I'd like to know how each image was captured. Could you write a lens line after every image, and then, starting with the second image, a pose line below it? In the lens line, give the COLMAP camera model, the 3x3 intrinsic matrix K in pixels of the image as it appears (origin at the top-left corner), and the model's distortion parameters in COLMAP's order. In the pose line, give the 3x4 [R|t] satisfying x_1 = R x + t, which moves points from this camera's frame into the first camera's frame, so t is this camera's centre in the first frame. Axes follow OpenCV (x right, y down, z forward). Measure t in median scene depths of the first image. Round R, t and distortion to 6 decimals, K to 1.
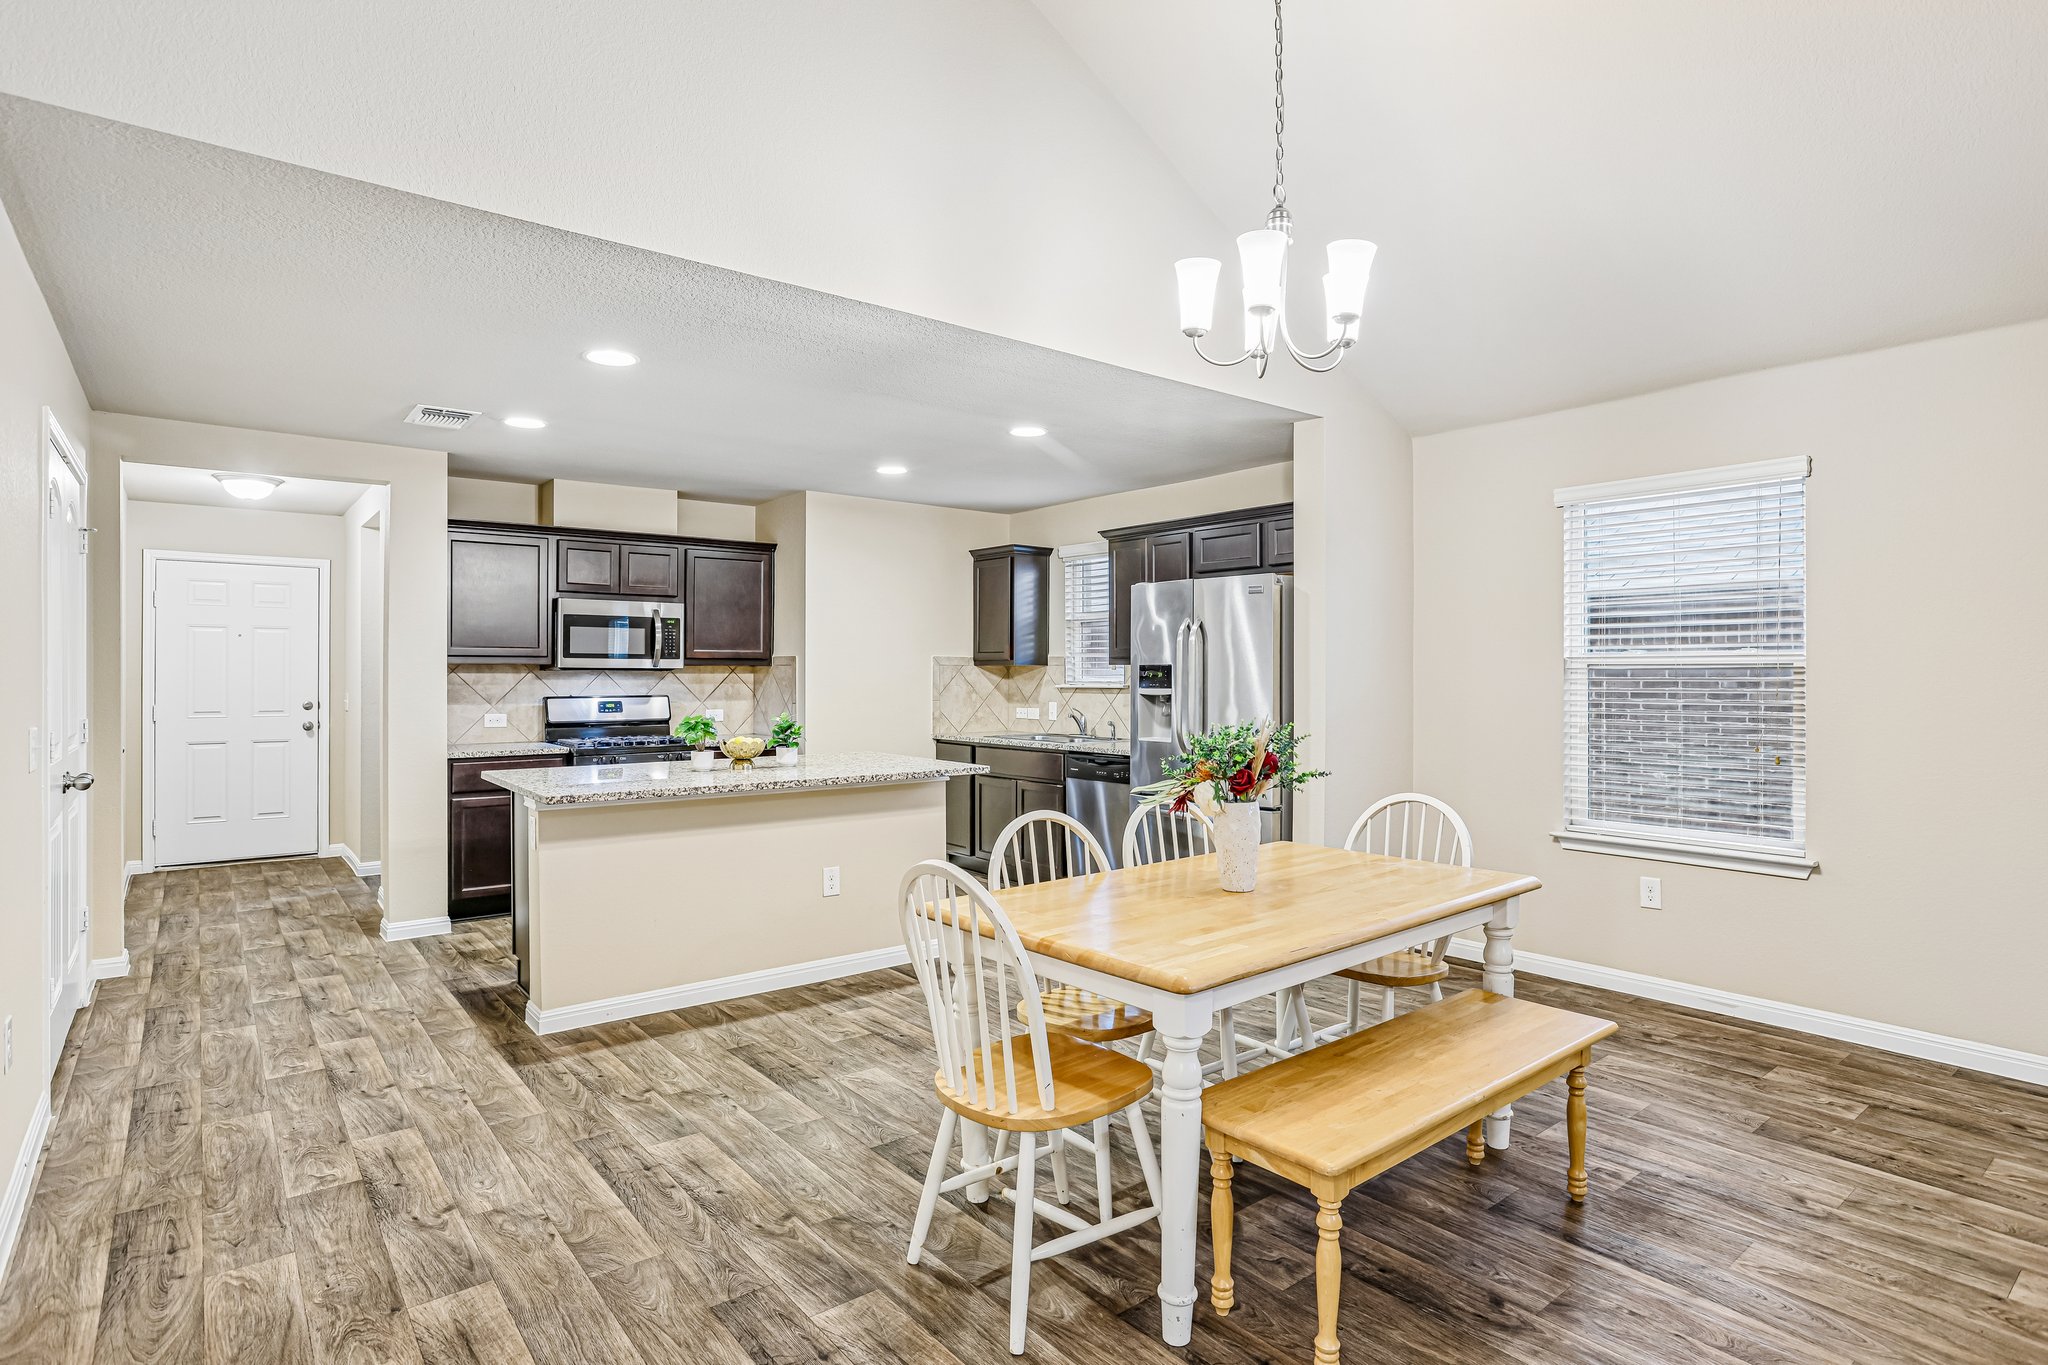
lens RADIAL K [[1079.7, 0, 1027.4], [0, 1079.7, 659.7], [0, 0, 1]] dist [-0.027085, 0.000740]
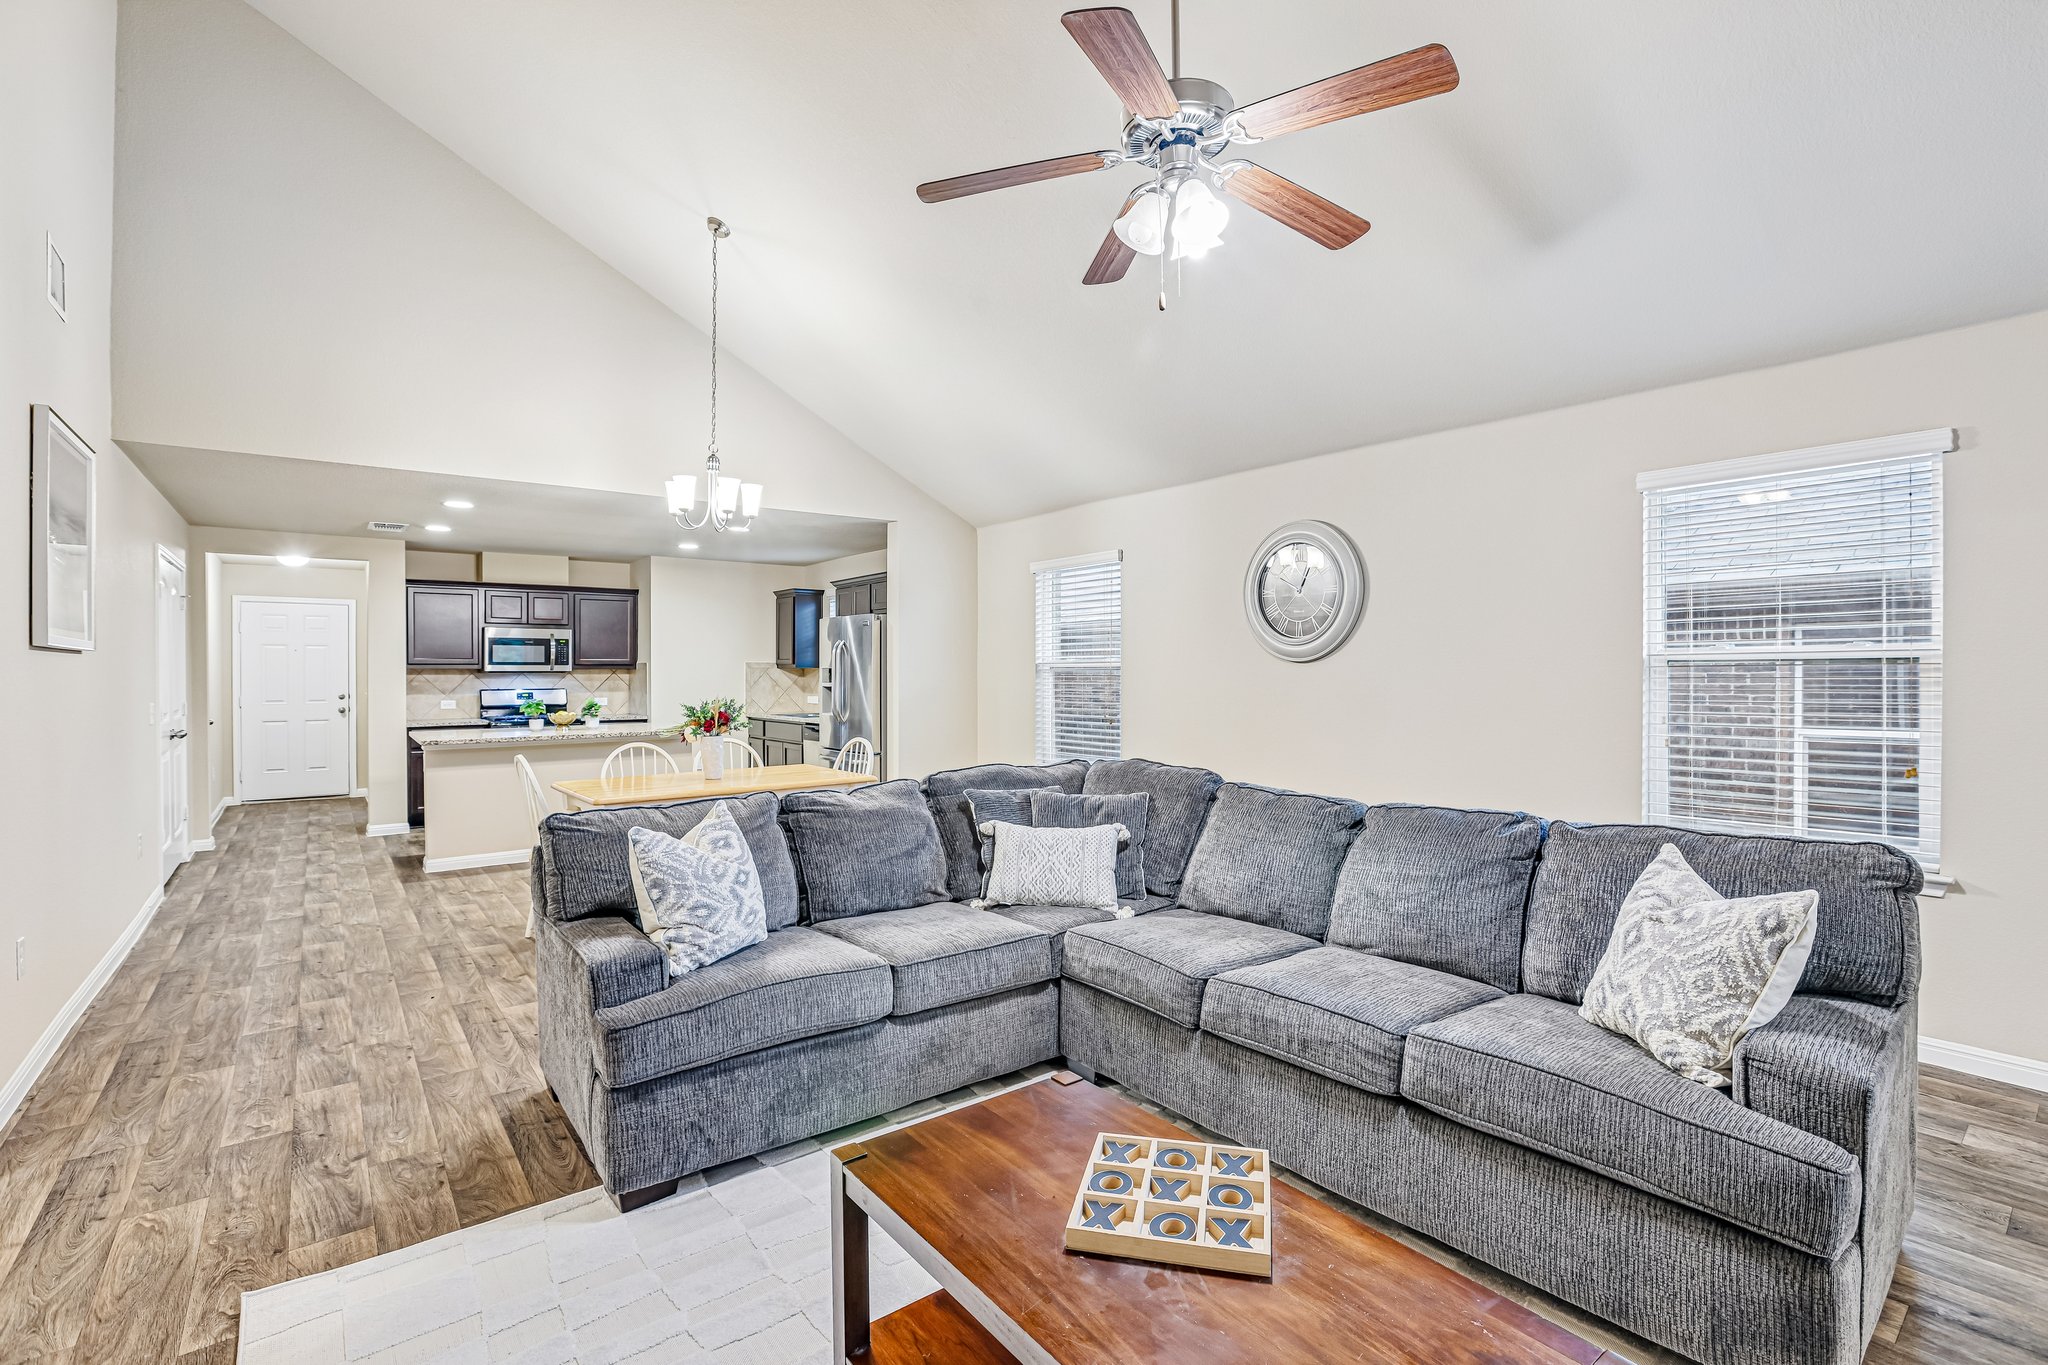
lens RADIAL K [[948.8, 0, 1021.5], [0, 948.8, 665.0], [0, 0, 1]] dist [-0.002243, -0.021093]
pose [[0.999742, -0.004559, -0.022254, 0.368688], [0.004695, 0.999971, 0.006062, -0.006232], [0.022225, -0.006165, 0.999734, -0.362672]]
